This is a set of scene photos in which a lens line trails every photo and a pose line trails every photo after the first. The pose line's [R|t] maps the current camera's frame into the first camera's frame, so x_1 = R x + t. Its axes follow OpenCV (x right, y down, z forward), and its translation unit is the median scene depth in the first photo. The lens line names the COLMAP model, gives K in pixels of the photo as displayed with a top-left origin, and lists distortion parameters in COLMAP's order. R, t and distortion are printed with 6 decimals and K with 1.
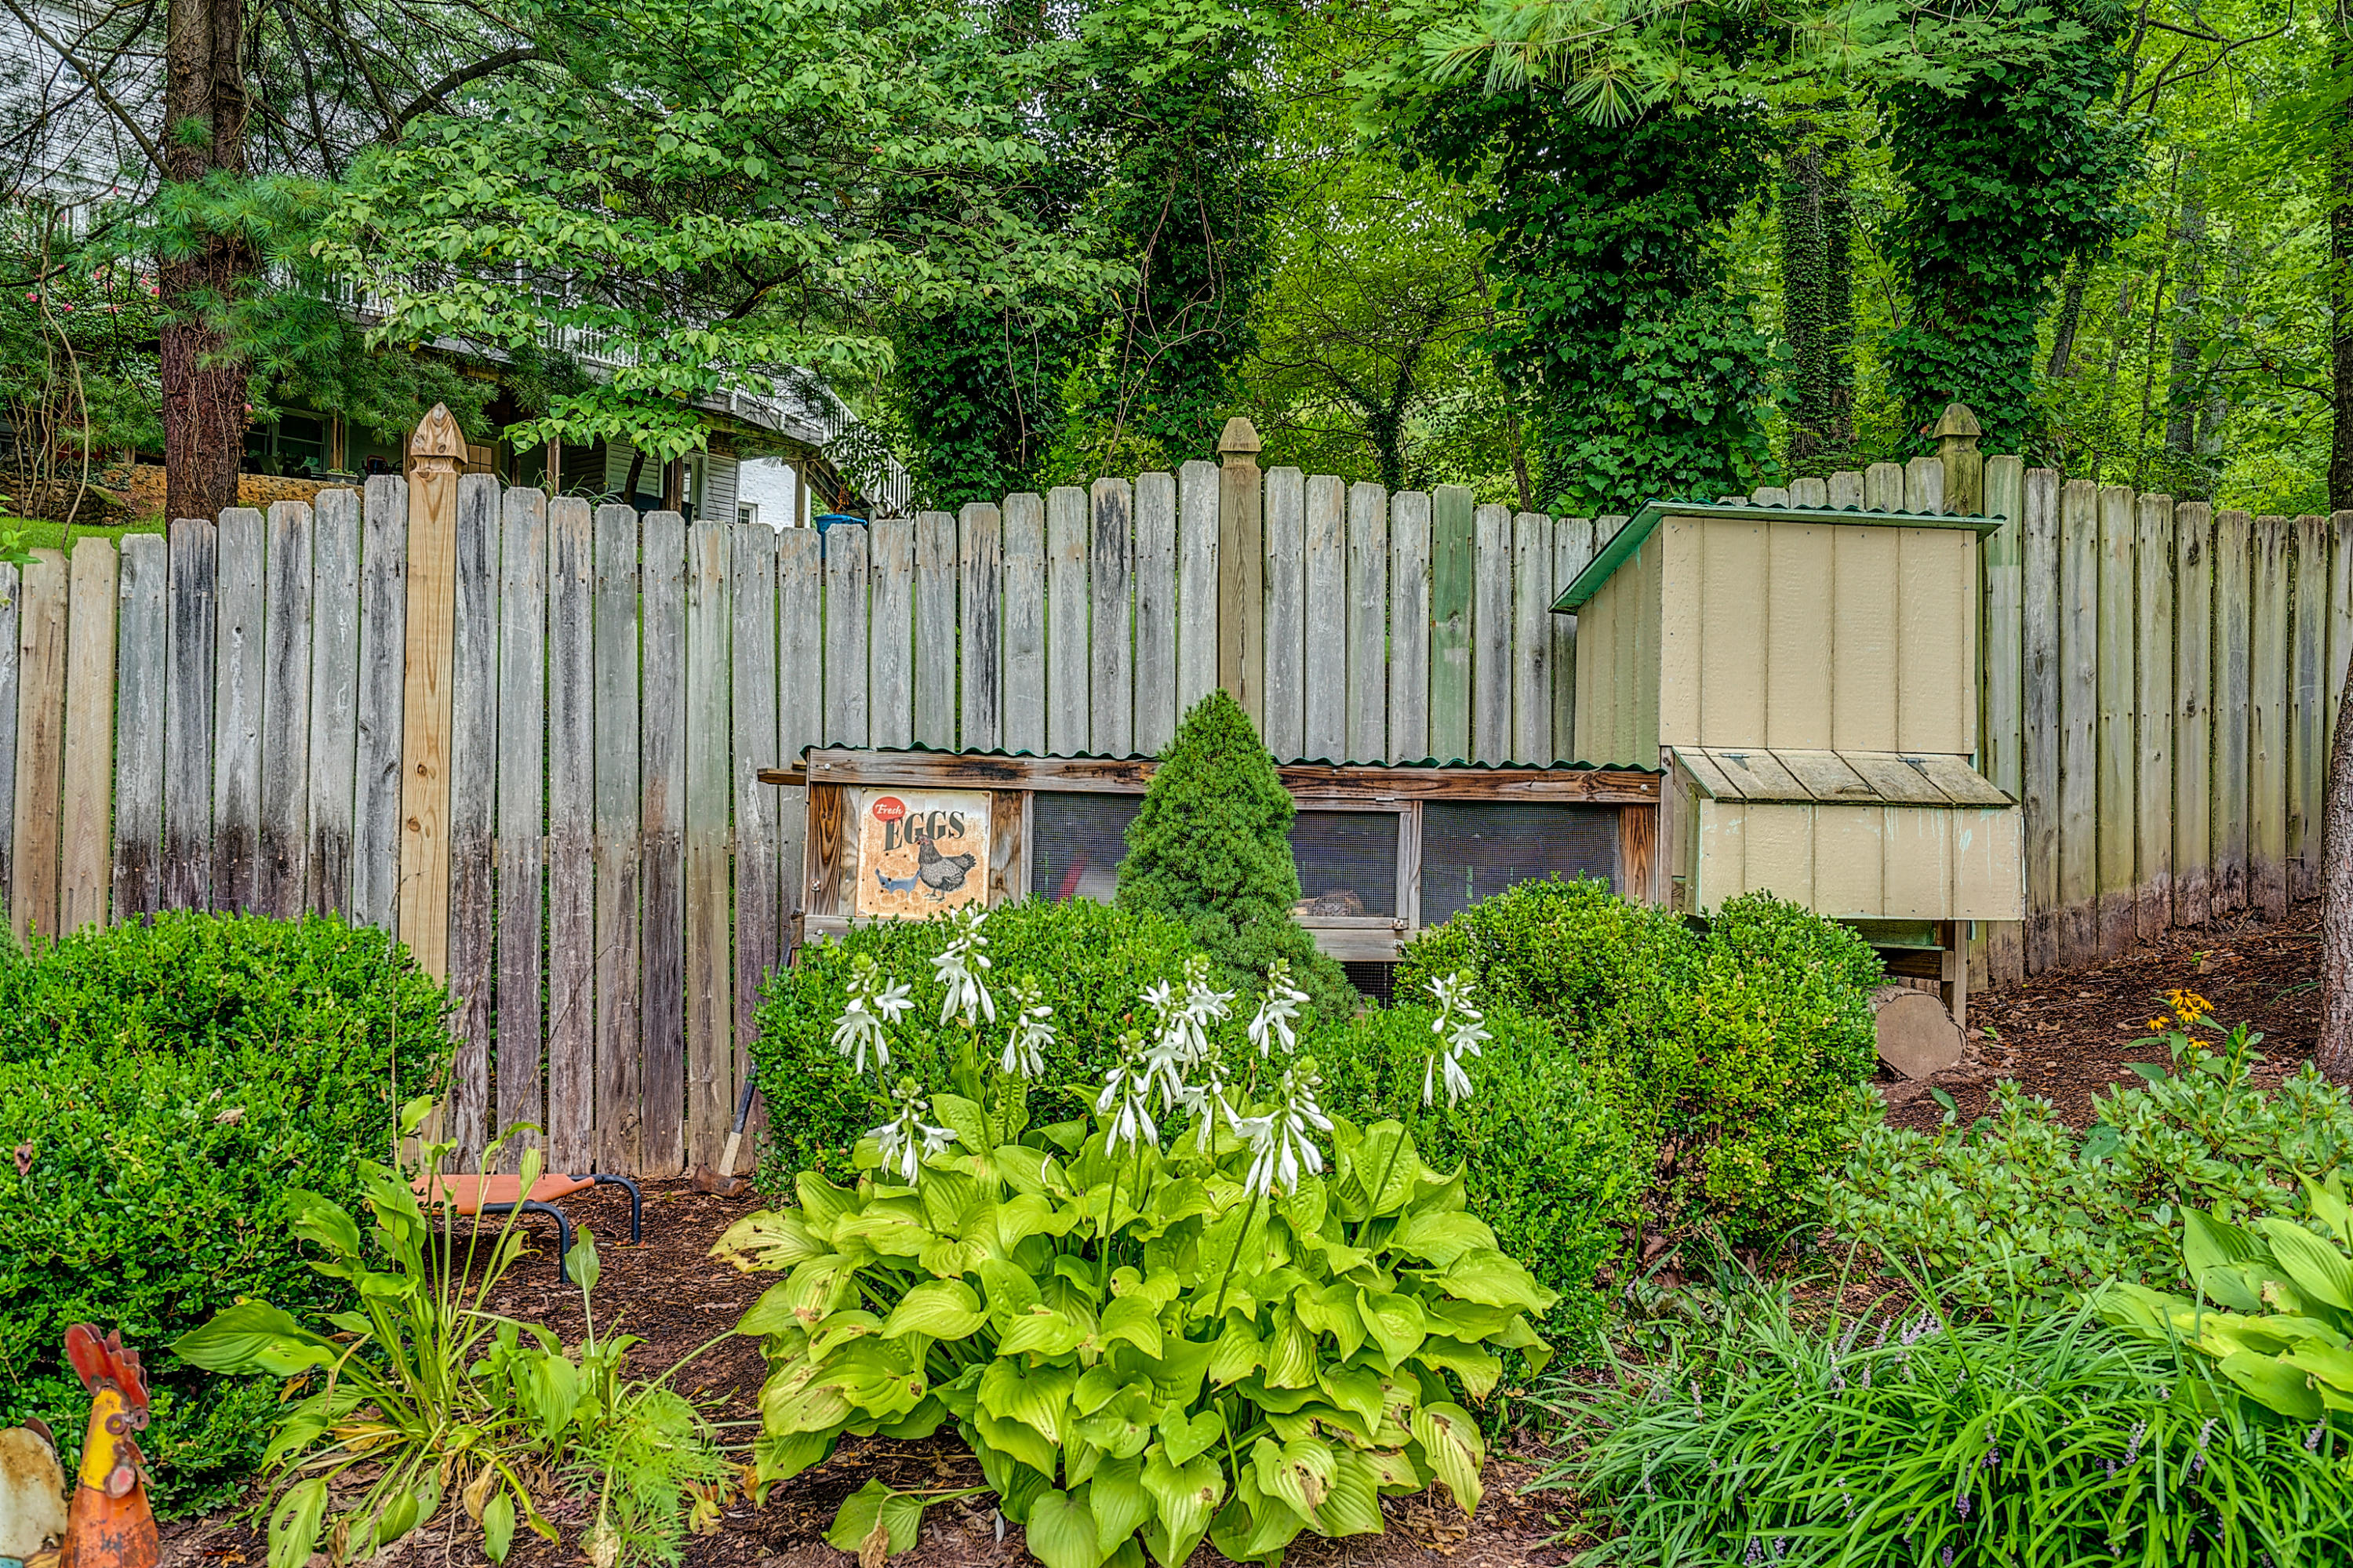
lens RADIAL K [[2039.4, 0, 1176.9], [0, 2039.4, 788.7], [0, 0, 1]] dist [-0.002583, -0.001279]
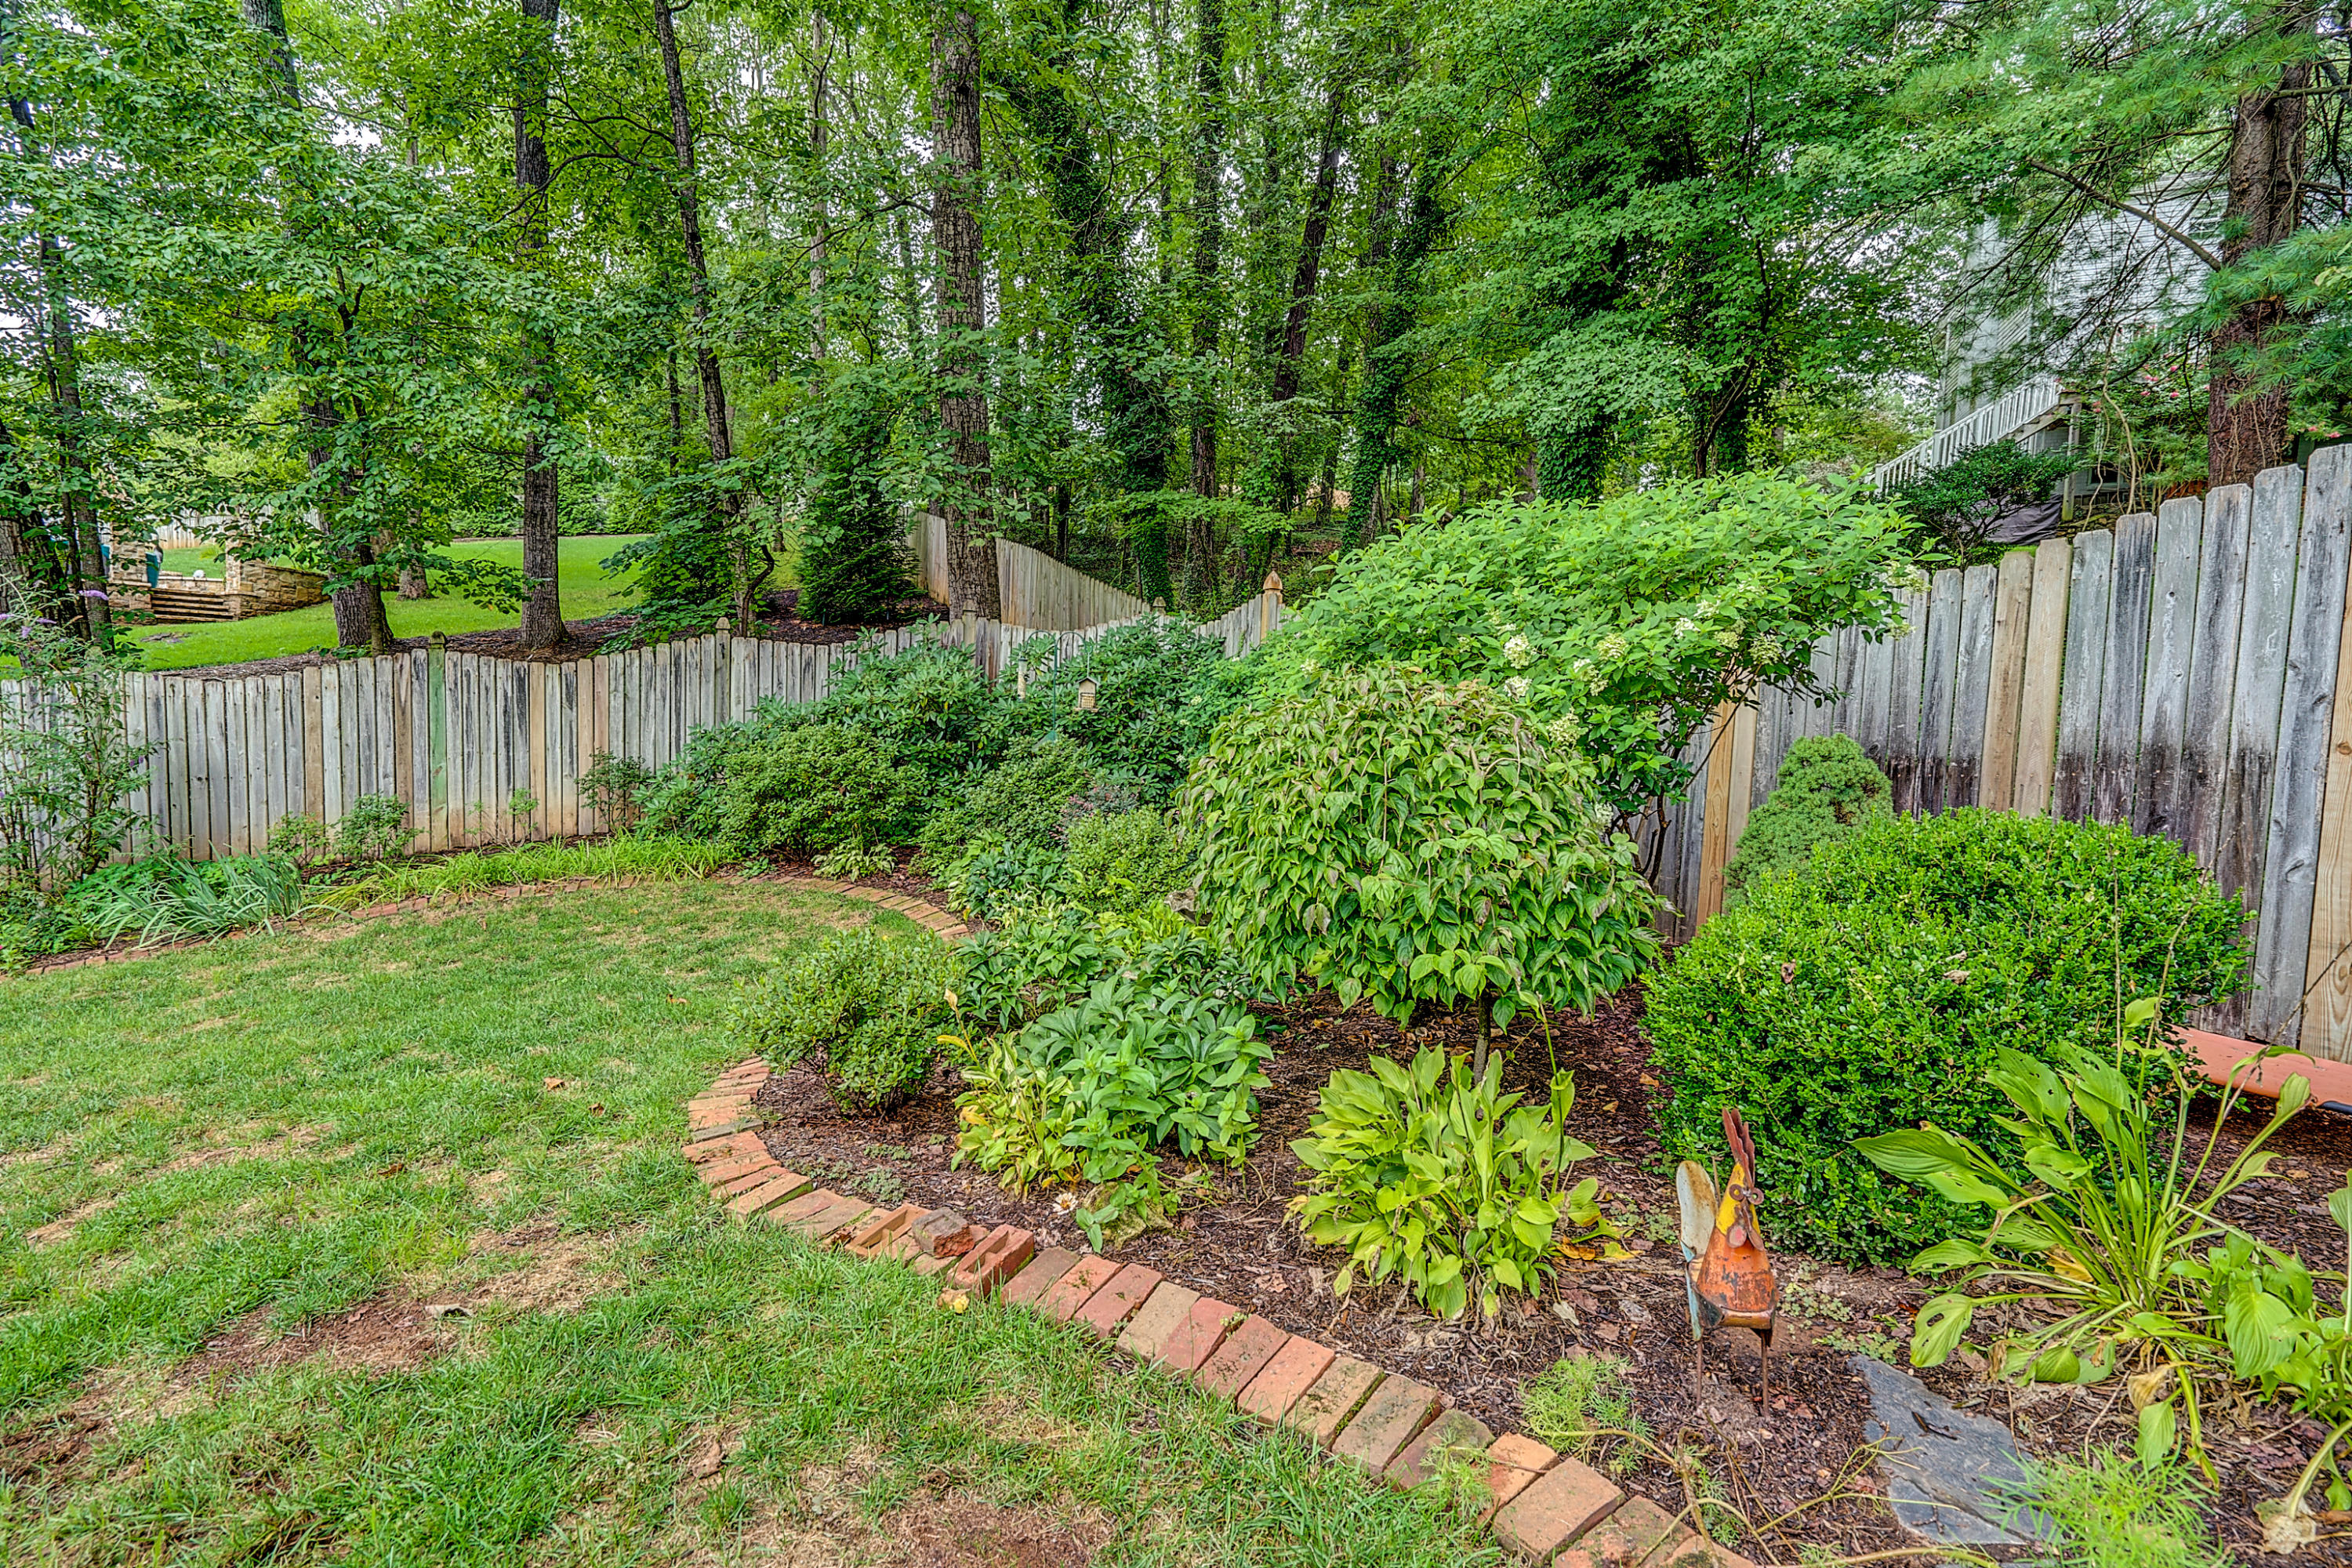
lens RADIAL K [[1085.0, 0, 1095.7], [0, 1085.0, 784.6], [0, 0, 1]] dist [-0.006996, 0.002034]
pose [[0.290132, 0.064560, -0.954806, 0.004592], [-0.004825, 0.997808, 0.066001, 0.001000], [0.956974, -0.014542, 0.289808, 0.144913]]
